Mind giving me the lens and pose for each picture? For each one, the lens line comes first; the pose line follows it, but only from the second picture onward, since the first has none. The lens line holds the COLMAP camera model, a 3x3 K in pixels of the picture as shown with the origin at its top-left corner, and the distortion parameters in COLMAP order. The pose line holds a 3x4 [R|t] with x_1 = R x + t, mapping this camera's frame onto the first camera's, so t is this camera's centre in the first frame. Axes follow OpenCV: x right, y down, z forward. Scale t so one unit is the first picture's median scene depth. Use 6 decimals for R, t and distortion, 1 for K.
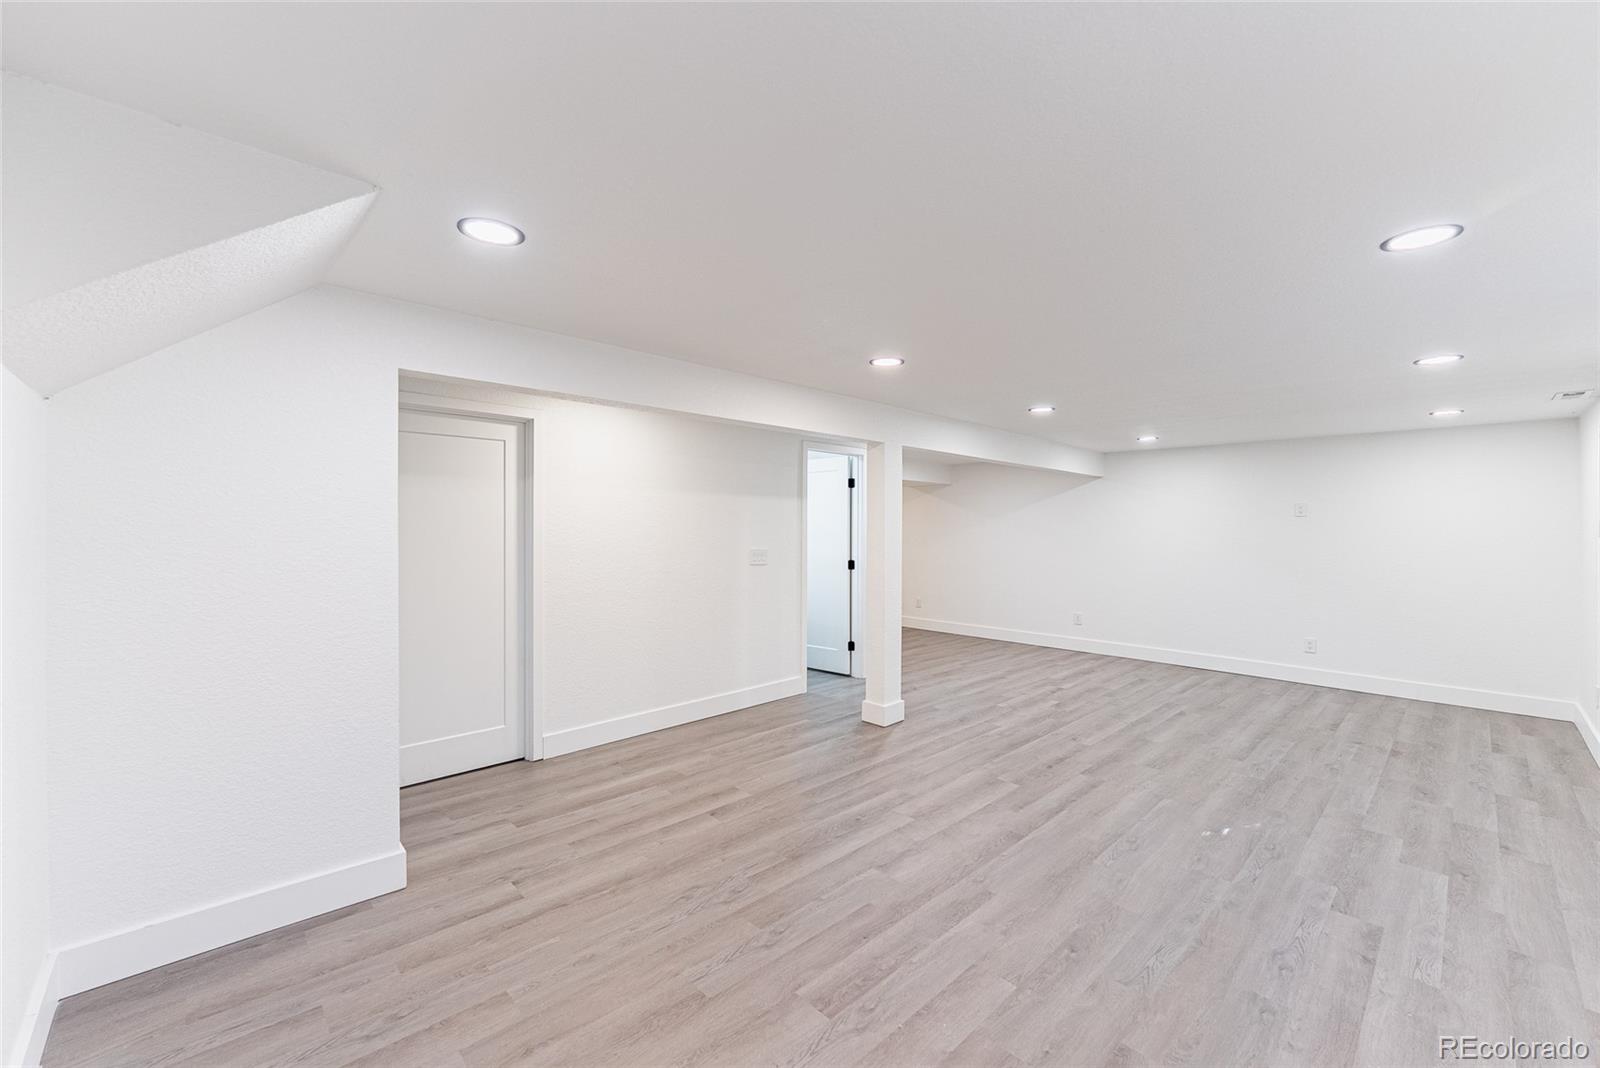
lens RADIAL K [[647.8, 0, 813.2], [0, 647.8, 531.8], [0, 0, 1]] dist [-0.000084, 0.000139]
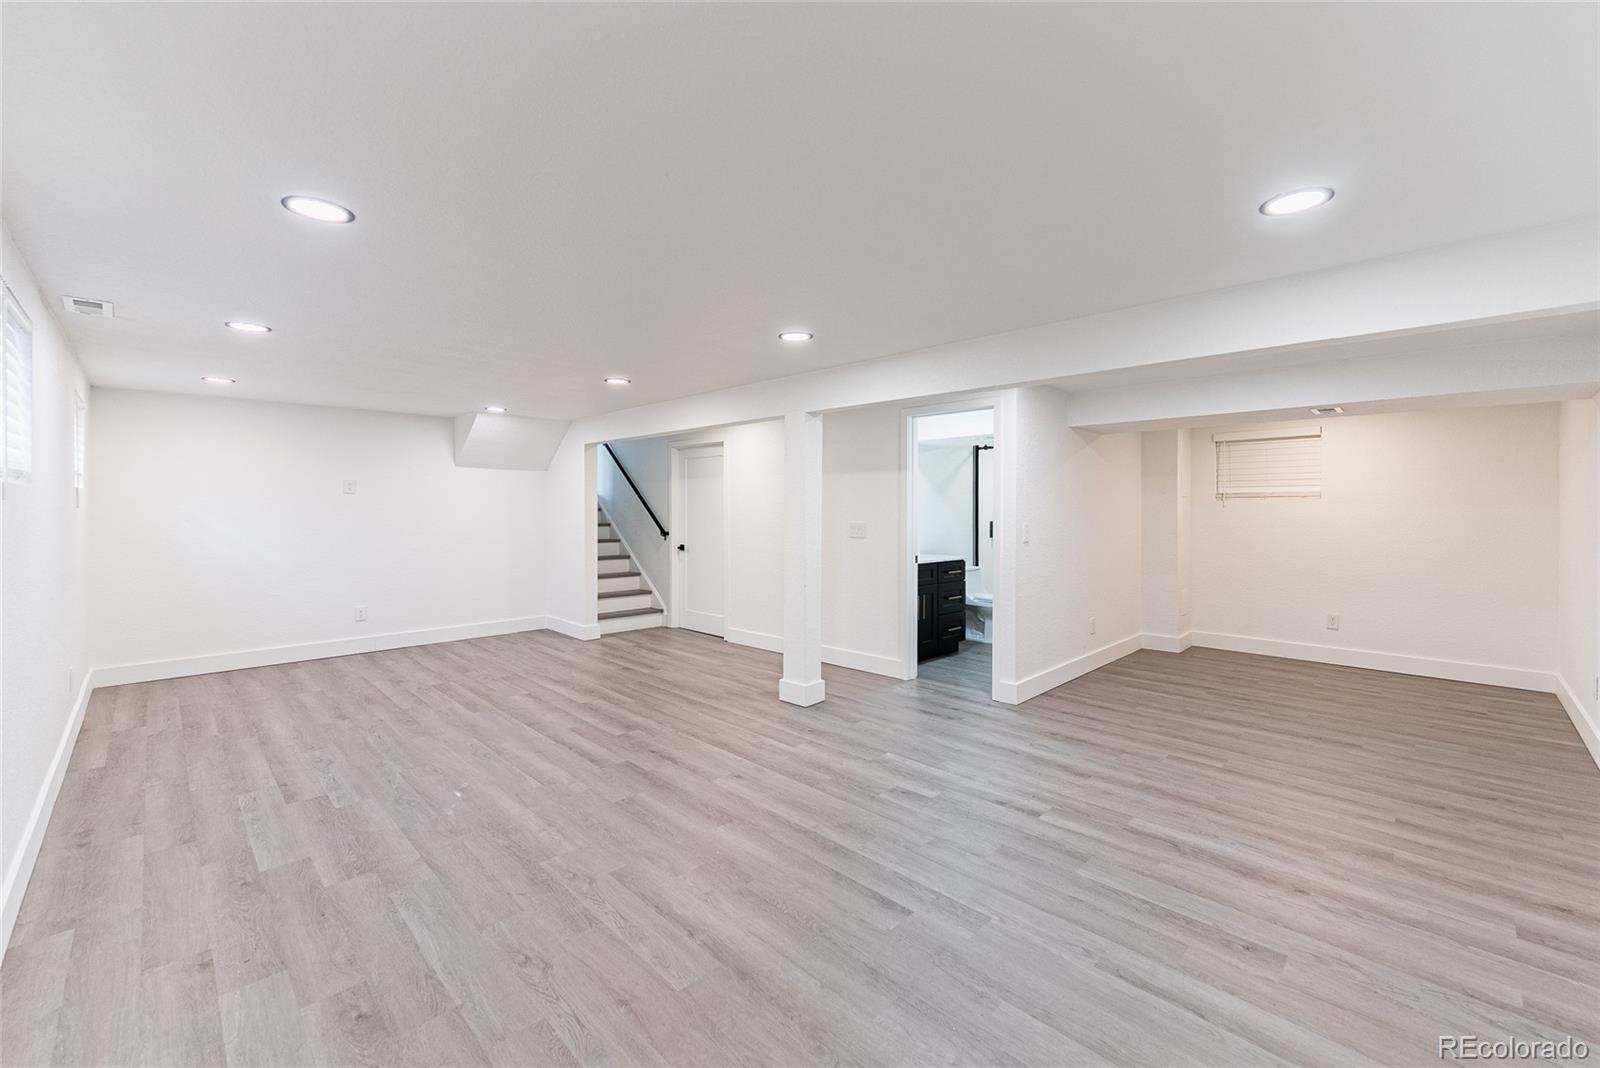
lens RADIAL K [[647.8, 0, 807.3], [0, 647.8, 530.5], [0, 0, 1]] dist [-0.000084, 0.000139]
pose [[0.015808, 0.027132, -0.999507, 1.493394], [-0.009589, 0.999590, 0.026983, 0.016110], [0.999829, 0.009158, 0.016061, 1.383824]]
